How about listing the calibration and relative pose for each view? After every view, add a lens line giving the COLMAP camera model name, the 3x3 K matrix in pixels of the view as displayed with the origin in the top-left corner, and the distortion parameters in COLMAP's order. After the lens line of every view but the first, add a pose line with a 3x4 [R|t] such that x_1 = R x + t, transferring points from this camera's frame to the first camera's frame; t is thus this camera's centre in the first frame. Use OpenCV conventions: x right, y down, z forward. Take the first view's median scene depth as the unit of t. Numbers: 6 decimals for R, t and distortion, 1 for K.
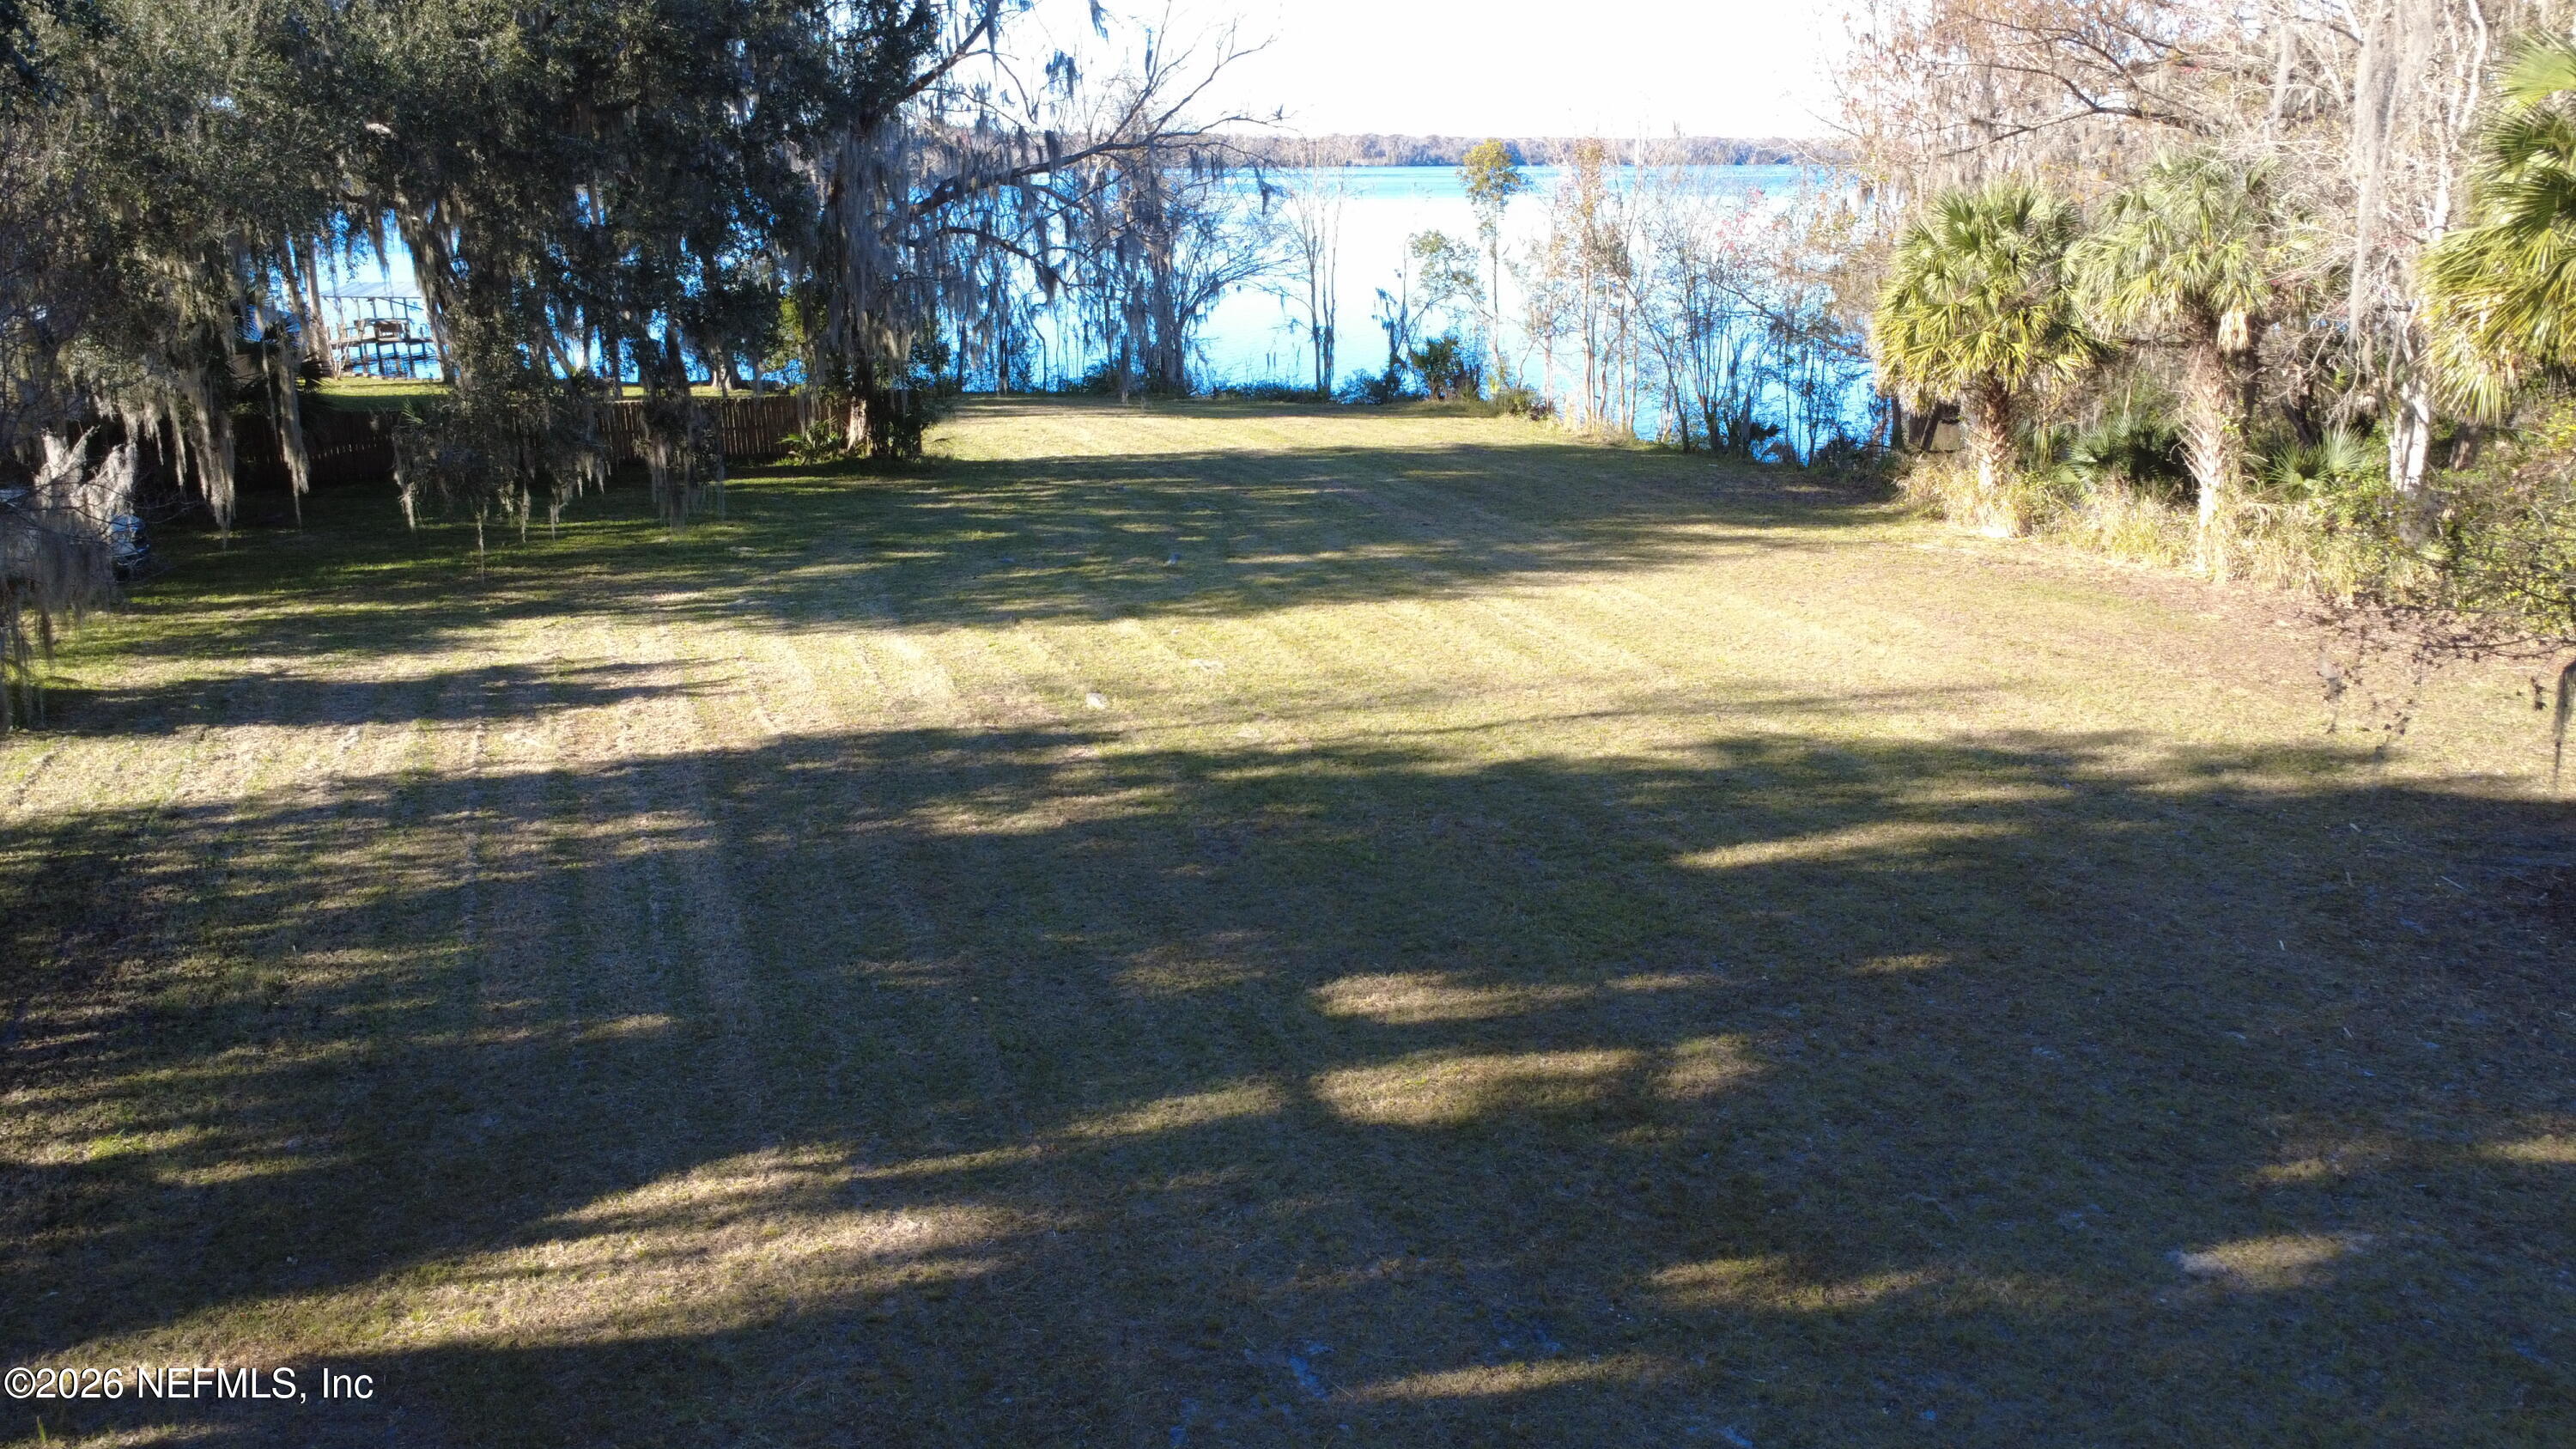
lens RADIAL K [[1990.1, 0, 1288.0], [0, 1990.1, 724.5], [0, 0, 1]] dist [-0.003271, 0.004311]
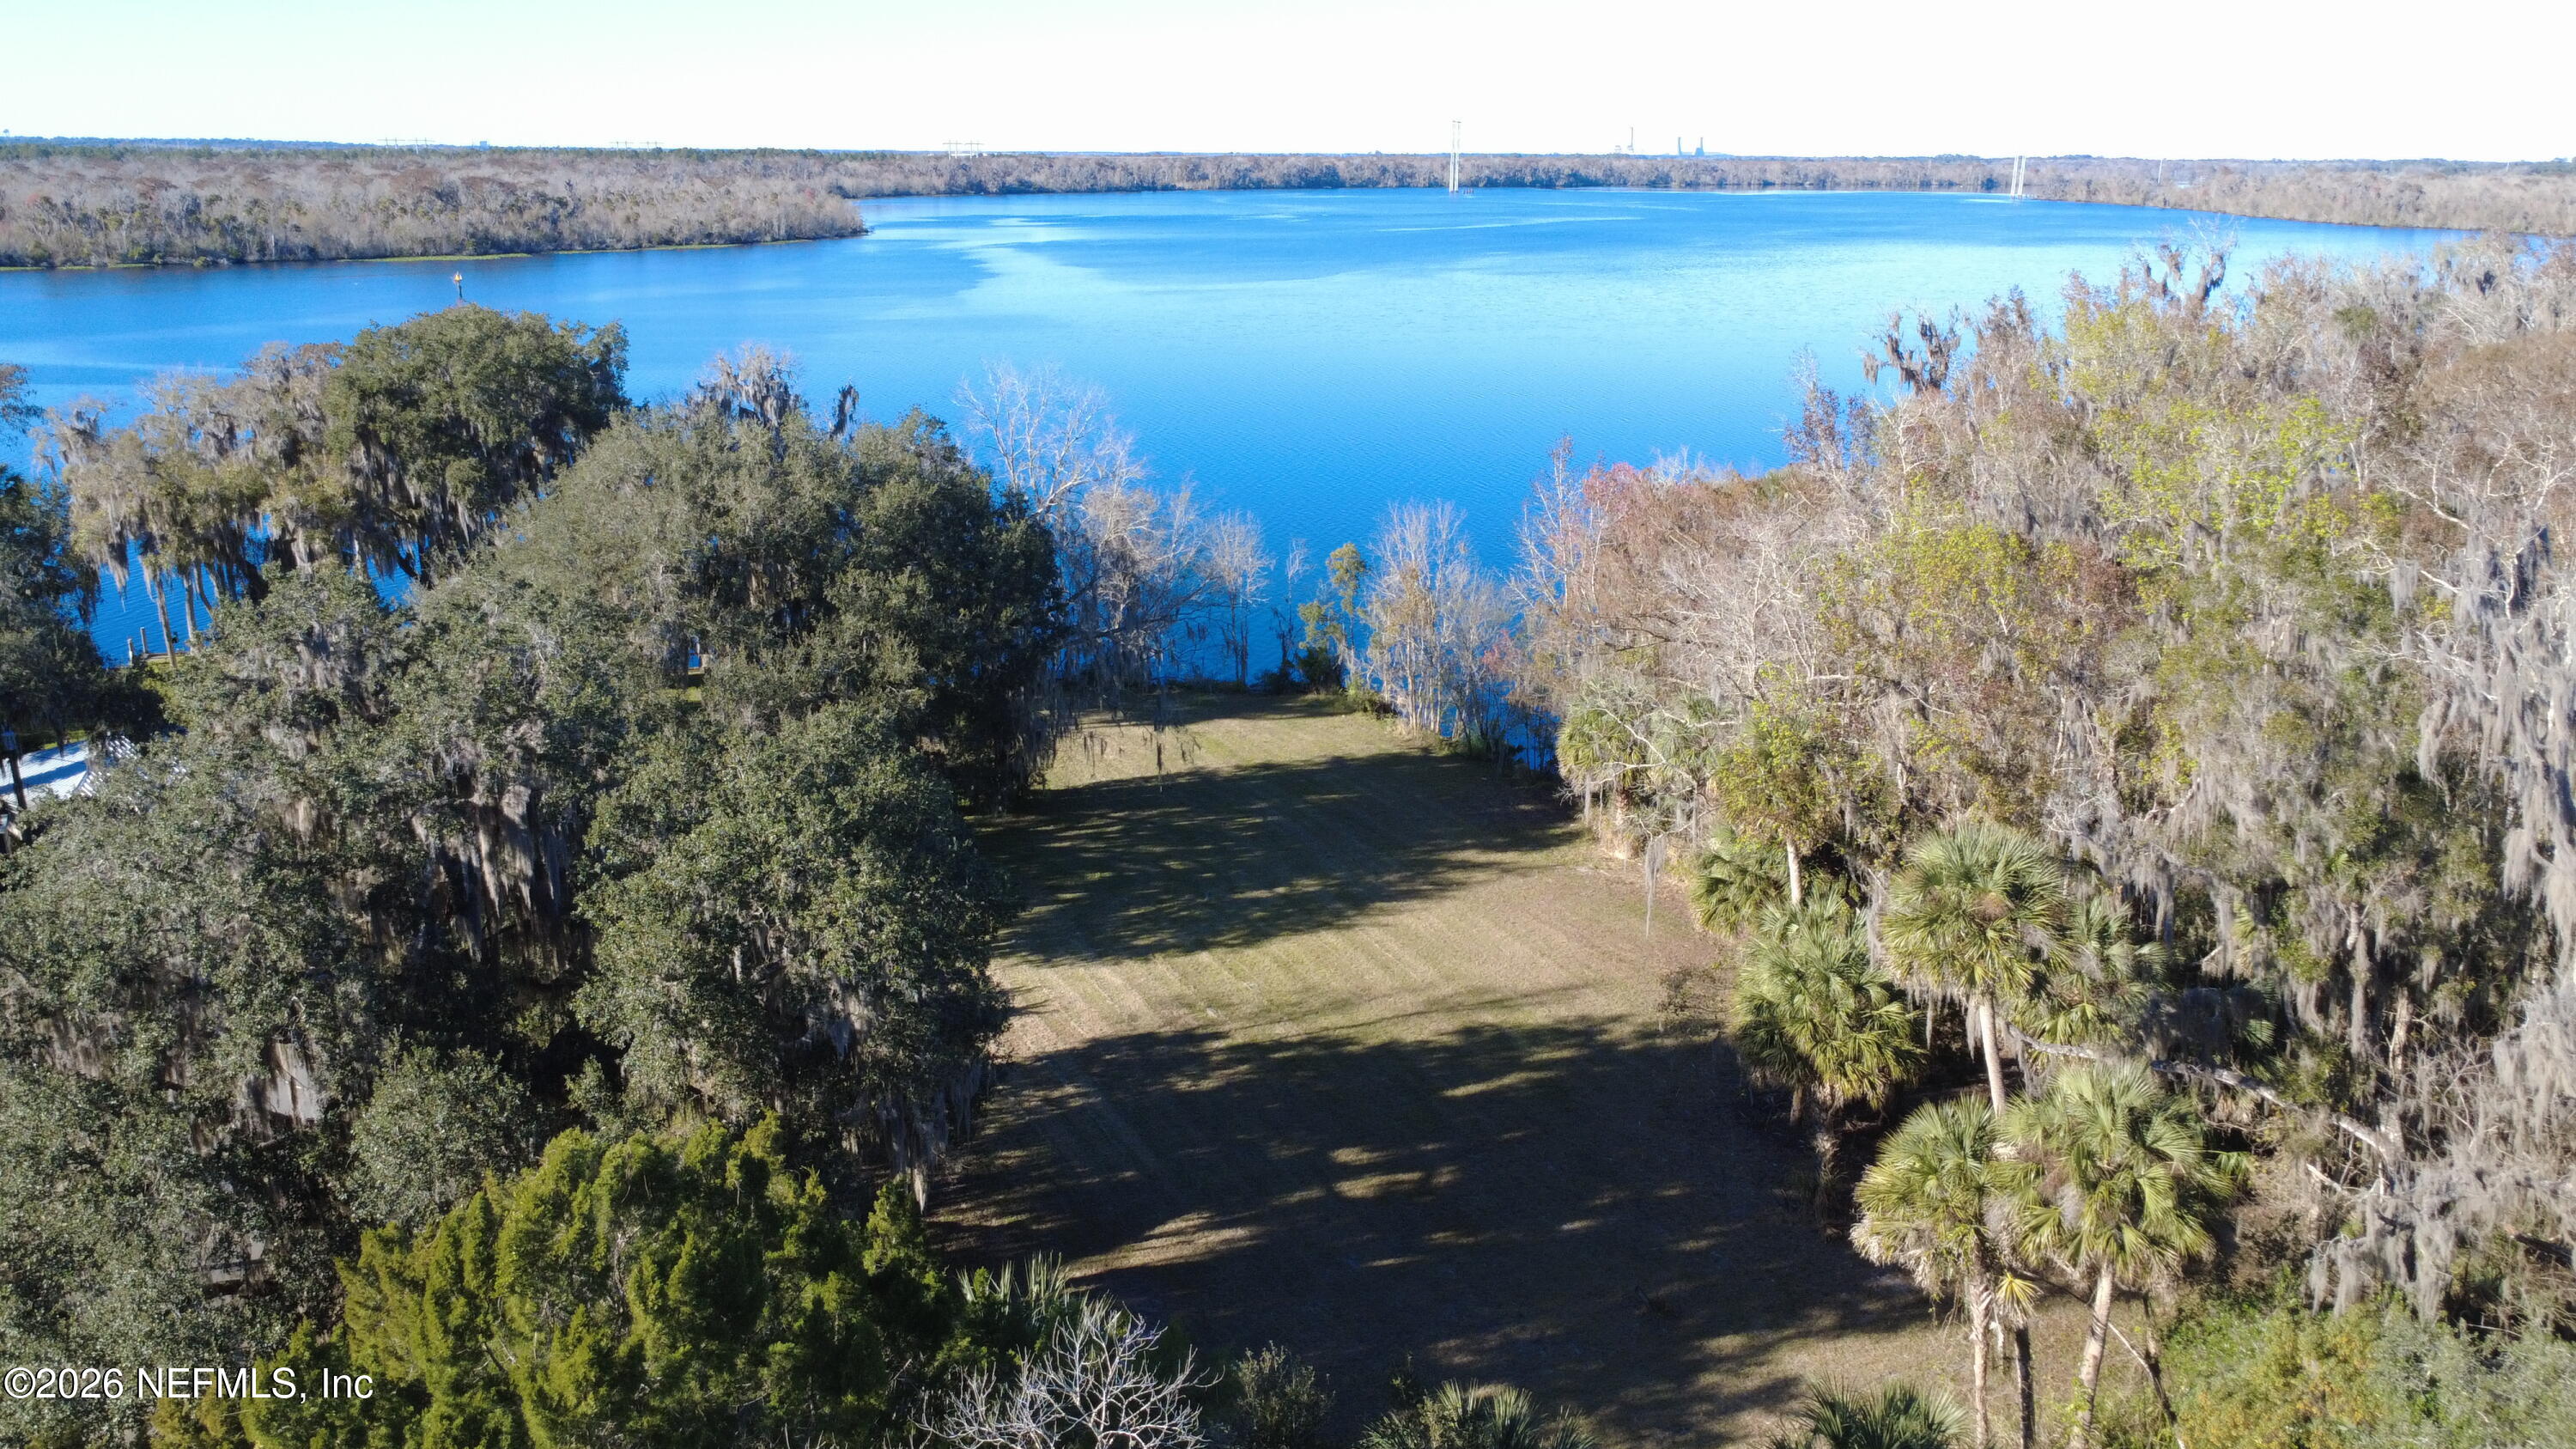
lens RADIAL K [[1990.1, 0, 1288.0], [0, 1990.1, 724.5], [0, 0, 1]] dist [-0.003271, 0.004311]
pose [[0.996143, -0.017567, 0.085963, -0.211954], [0.017532, 0.999846, 0.001168, -0.377482], [-0.085970, 0.000343, 0.996298, -1.466815]]
